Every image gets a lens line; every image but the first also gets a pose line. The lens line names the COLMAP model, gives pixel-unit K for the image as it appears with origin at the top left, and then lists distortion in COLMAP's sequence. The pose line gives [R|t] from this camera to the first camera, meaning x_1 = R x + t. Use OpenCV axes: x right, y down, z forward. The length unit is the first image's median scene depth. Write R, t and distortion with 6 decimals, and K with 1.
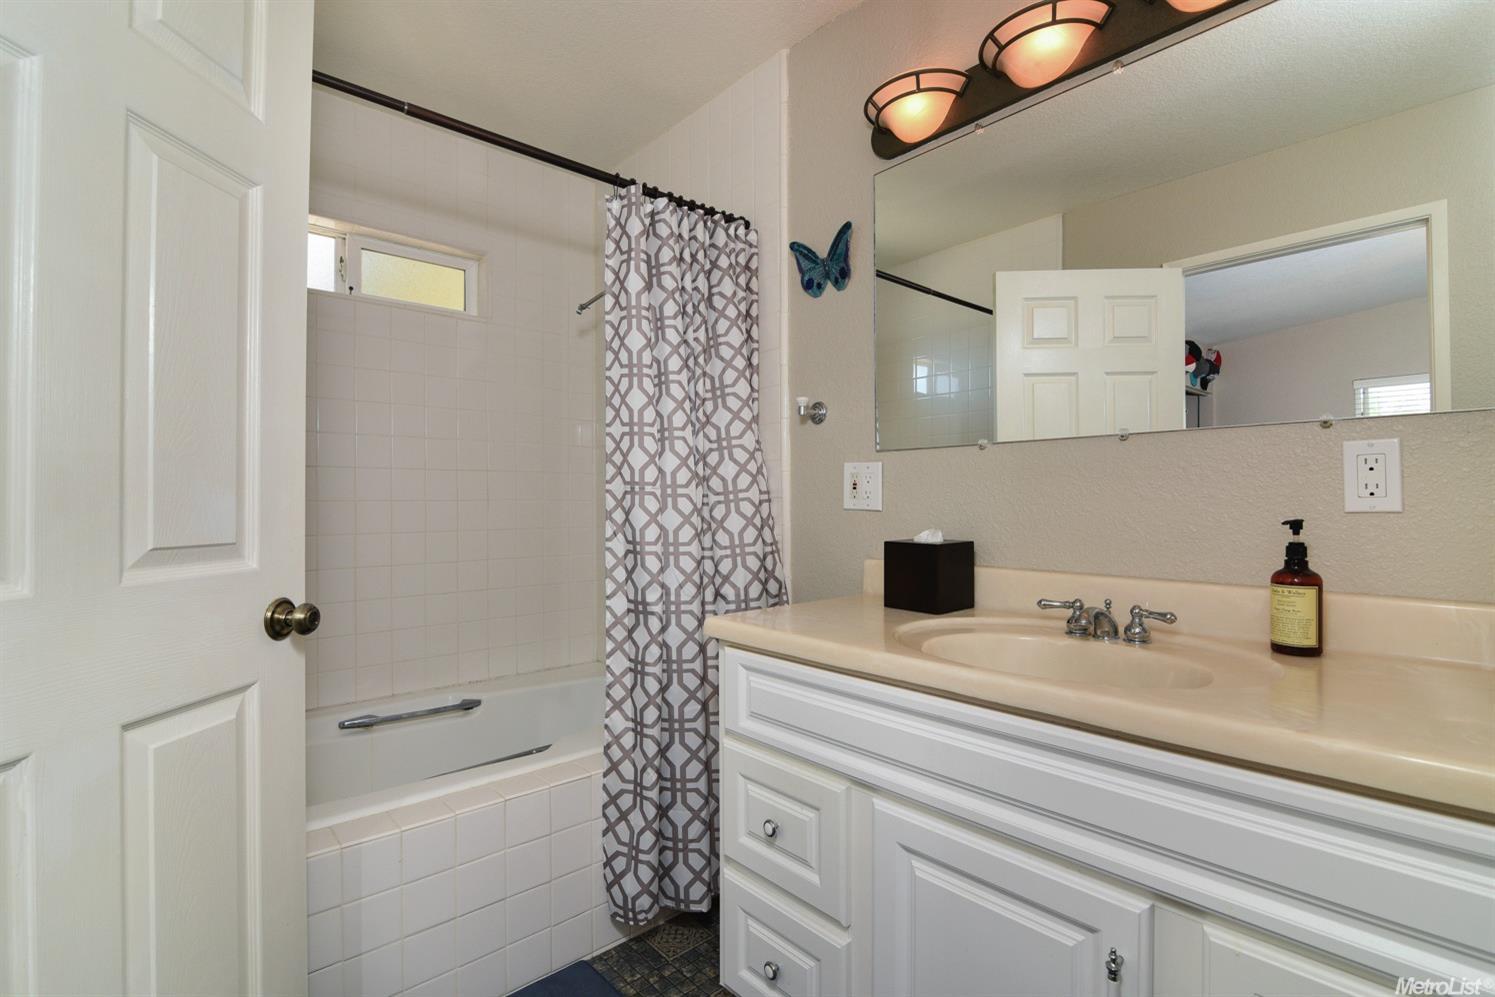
lens RADIAL K [[690.9, 0, 747.5], [0, 690.9, 498.5], [0, 0, 1]] dist [-0.021874, 0.000481]
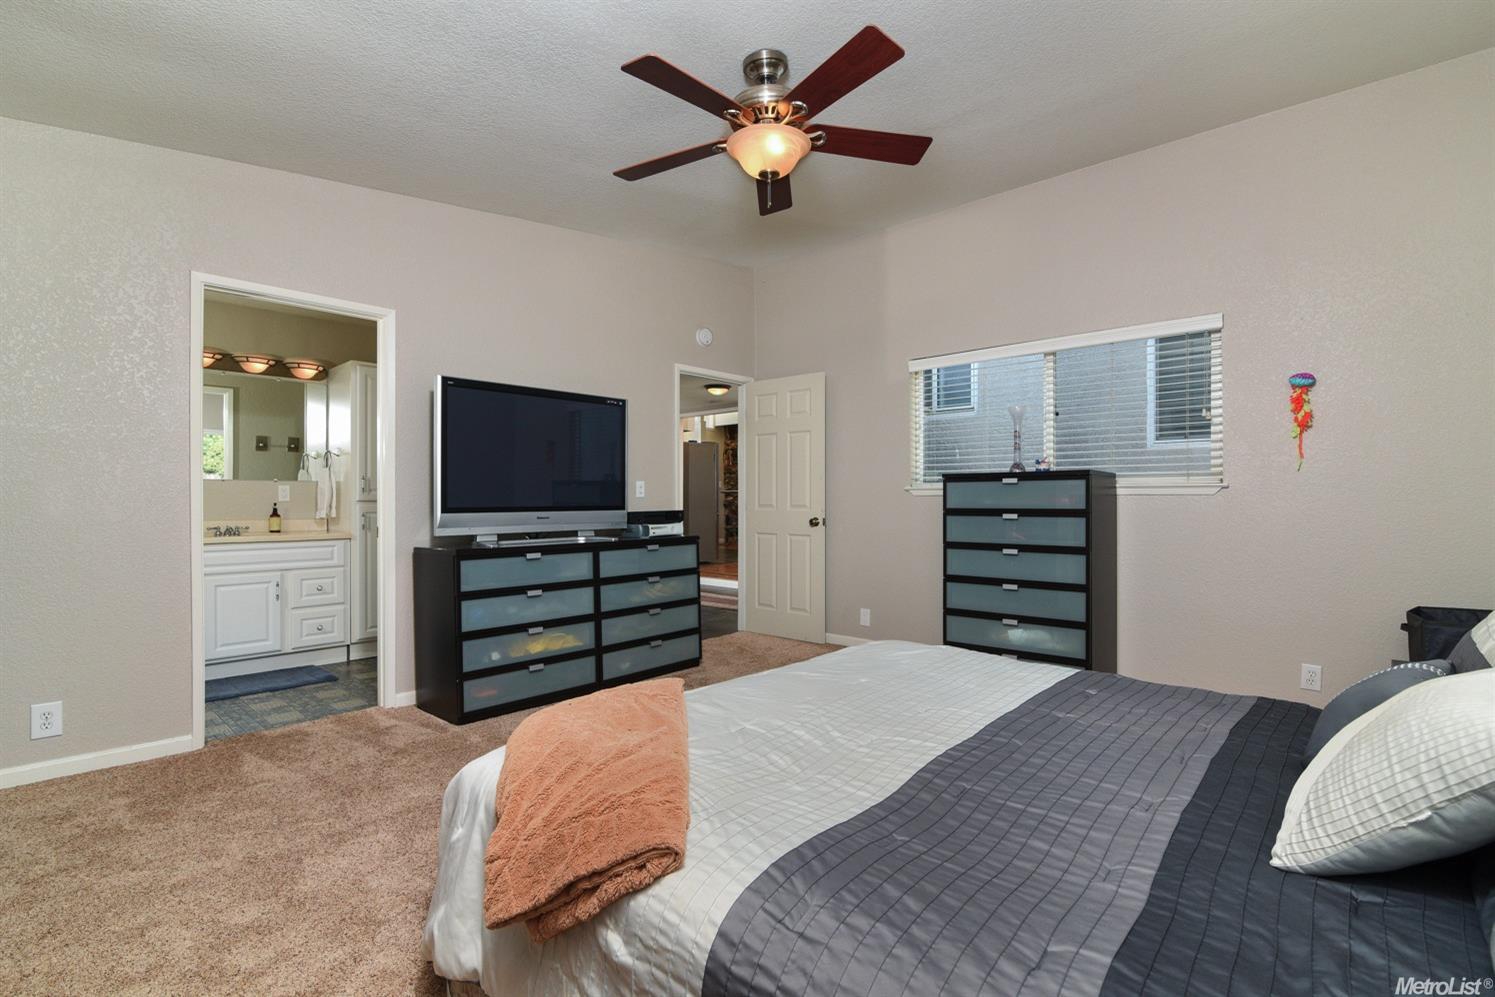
lens RADIAL K [[690.9, 0, 747.5], [0, 690.9, 498.5], [0, 0, 1]] dist [-0.021874, 0.000481]
pose [[-0.104368, 0.001552, 0.994537, -4.019725], [-0.002851, 0.999994, -0.001860, 0.001099], [-0.994535, -0.003030, -0.104363, -1.641344]]
